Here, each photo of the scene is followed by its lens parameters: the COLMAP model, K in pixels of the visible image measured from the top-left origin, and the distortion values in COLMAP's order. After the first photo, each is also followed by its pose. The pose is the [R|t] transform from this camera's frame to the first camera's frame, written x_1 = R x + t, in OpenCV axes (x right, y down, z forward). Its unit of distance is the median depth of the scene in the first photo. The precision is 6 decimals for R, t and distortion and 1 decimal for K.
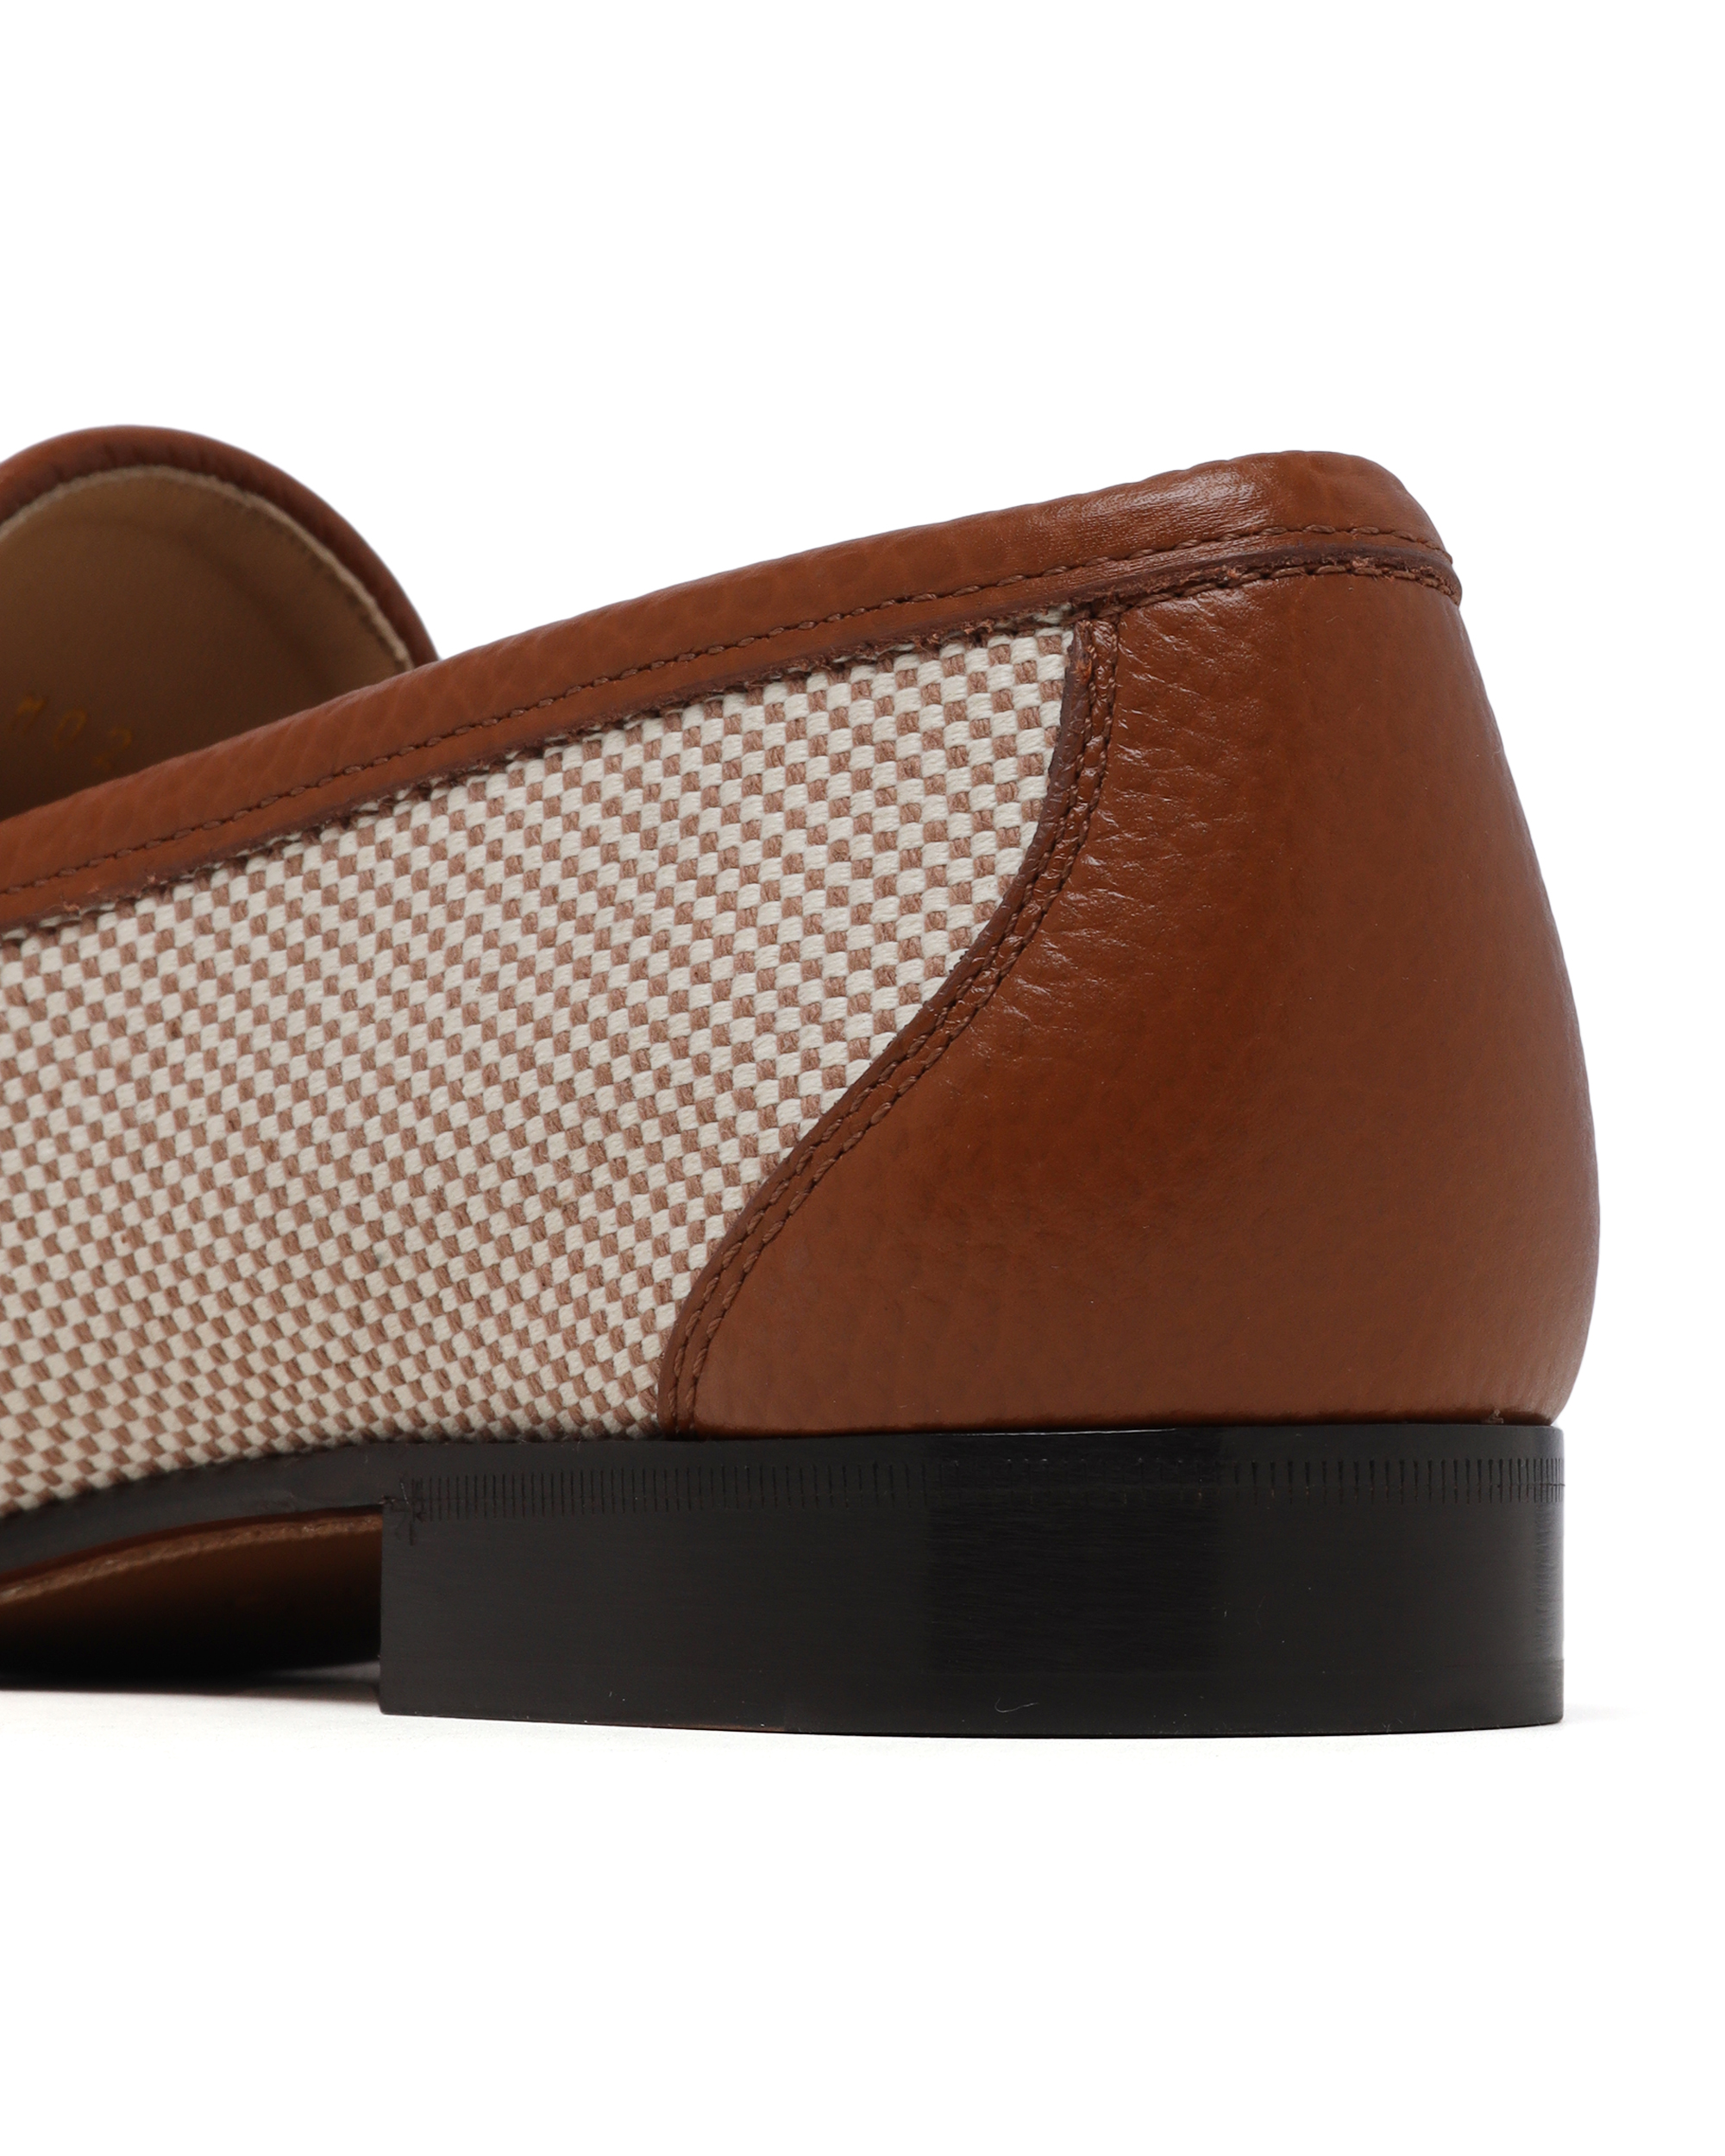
lens RADIAL K [[10576.5, 0, 862.5], [0, 10576.5, 1078.1], [0, 0, 1]] dist [0.075704, 0.000000]
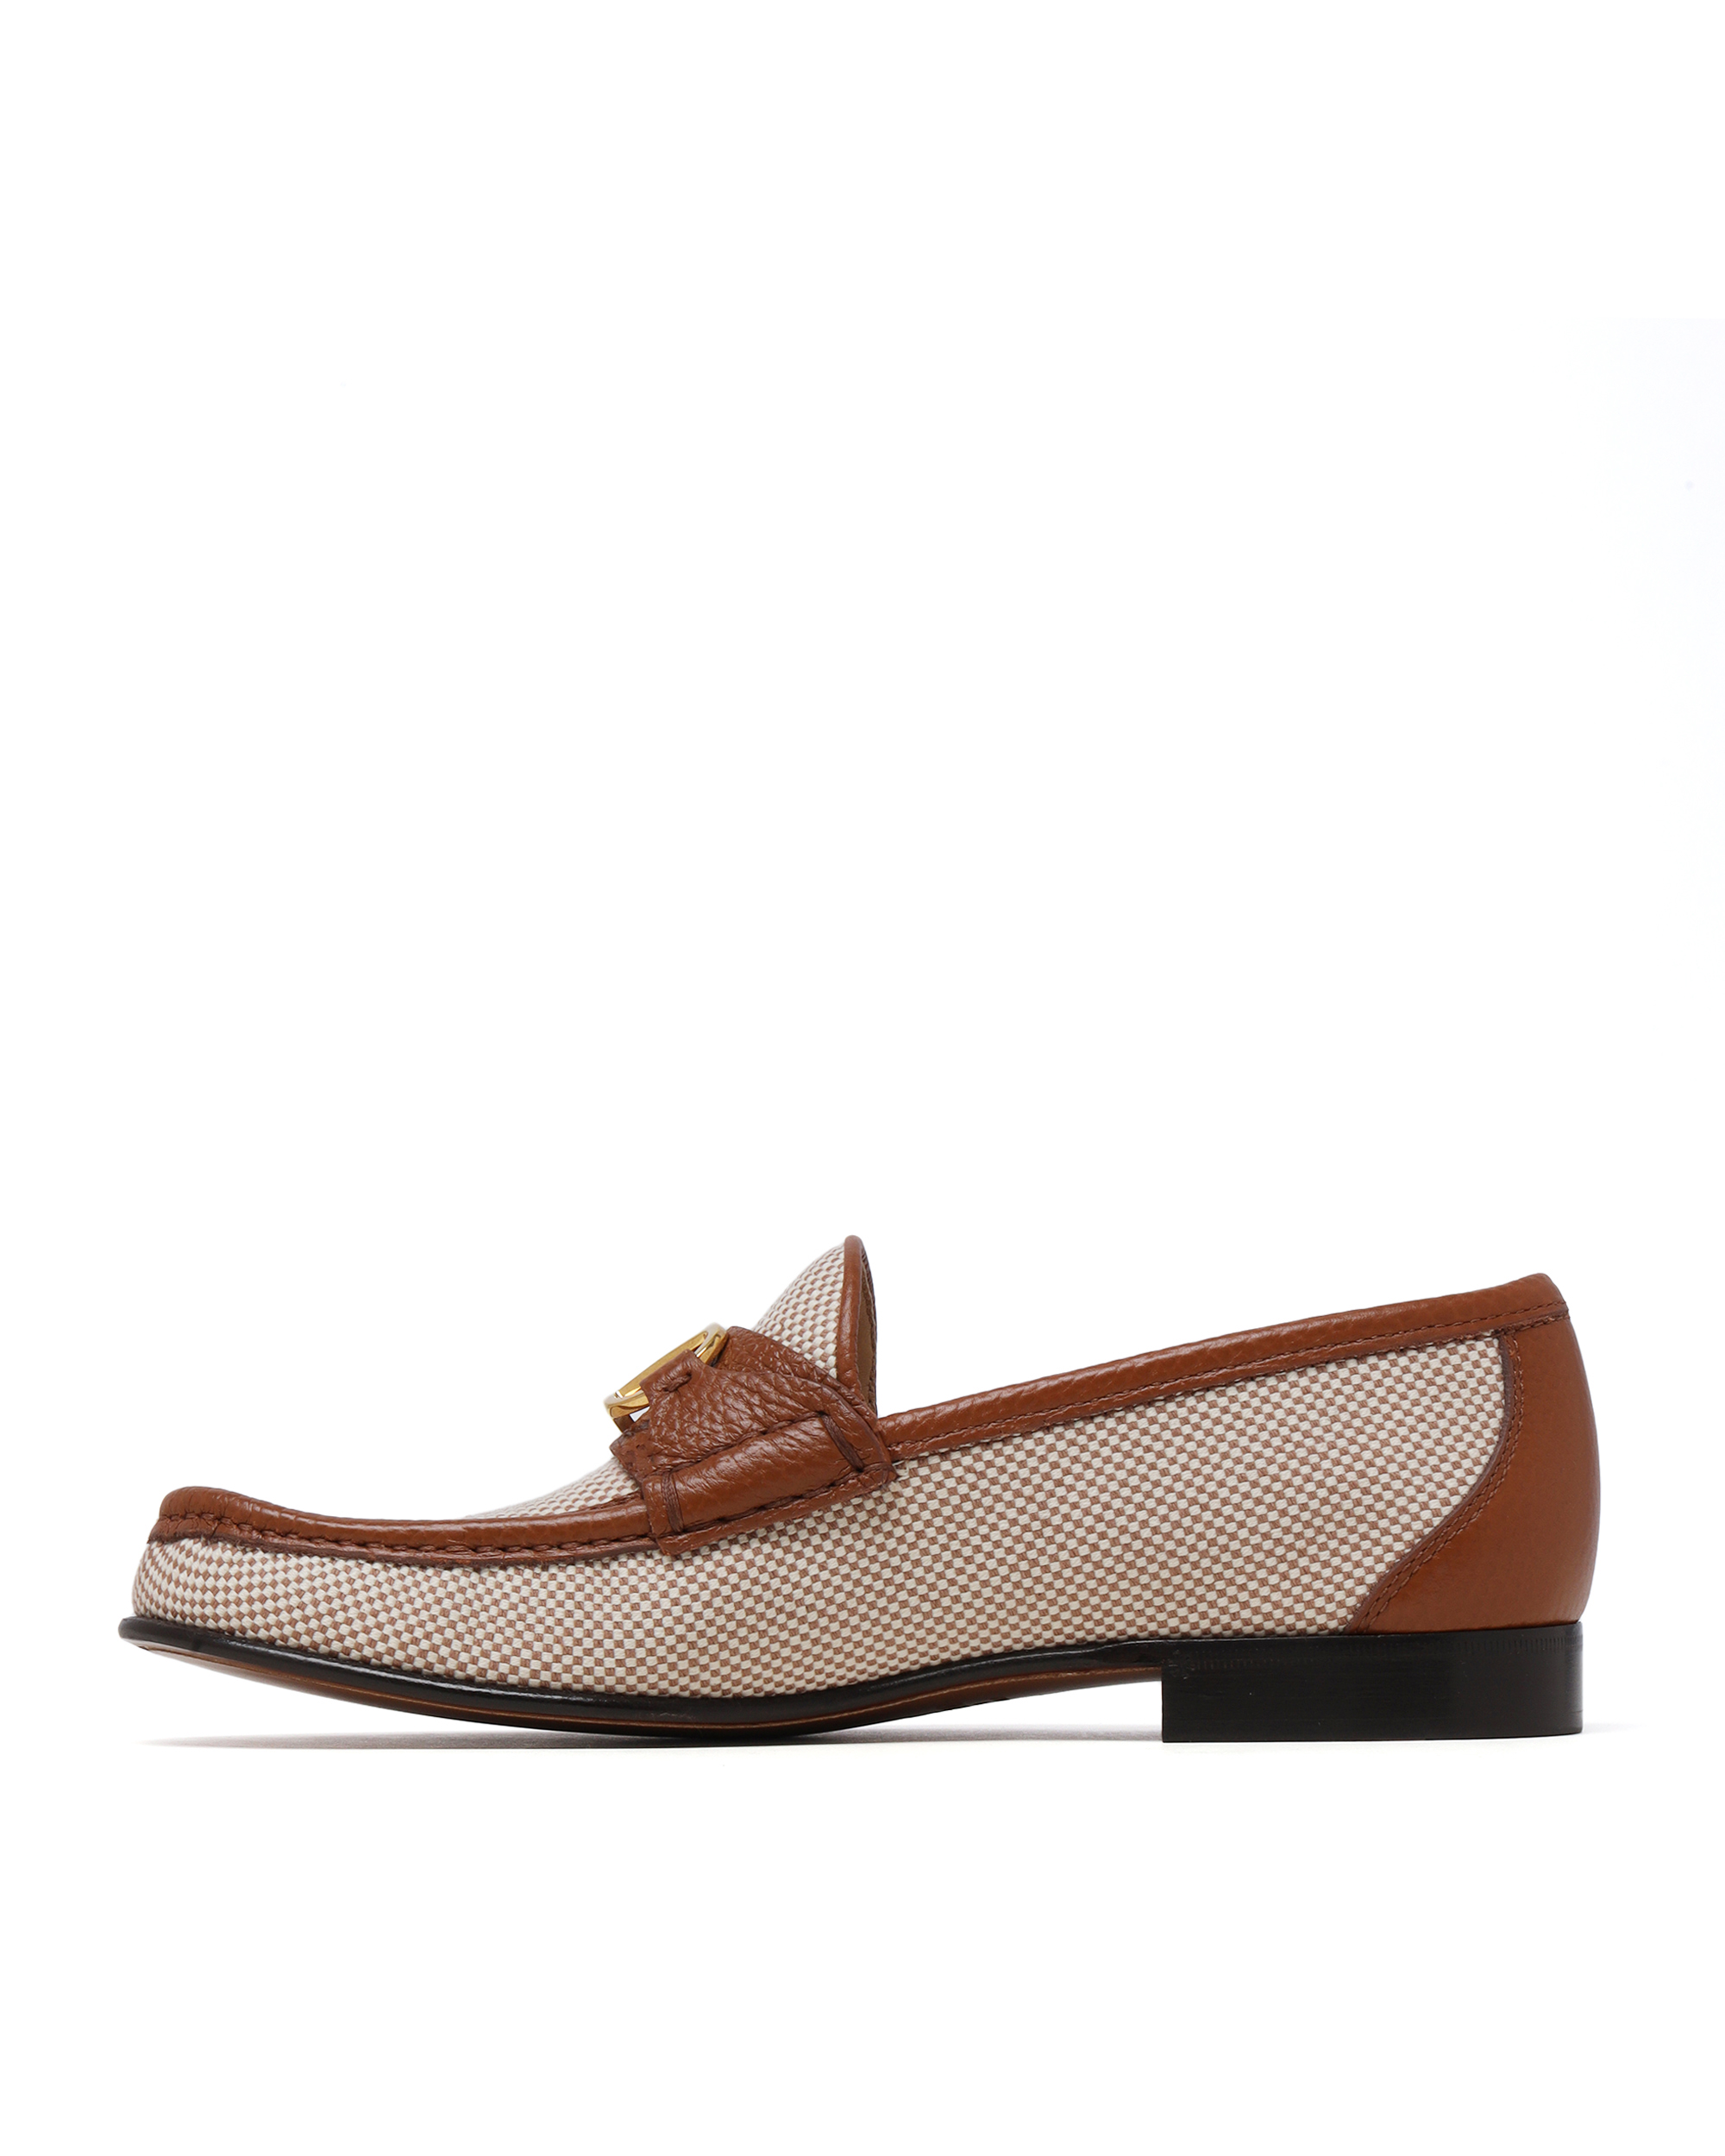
lens RADIAL K [[10576.5, 0, 862.4], [0, 10576.5, 1078.6], [0, 0, 1]] dist [0.075704, 0.000000]
pose [[0.803599, 0.008040, 0.595117, -1.722014], [0.002743, 0.999848, -0.017212, -0.061846], [-0.595165, 0.015464, 0.803454, -1.101629]]
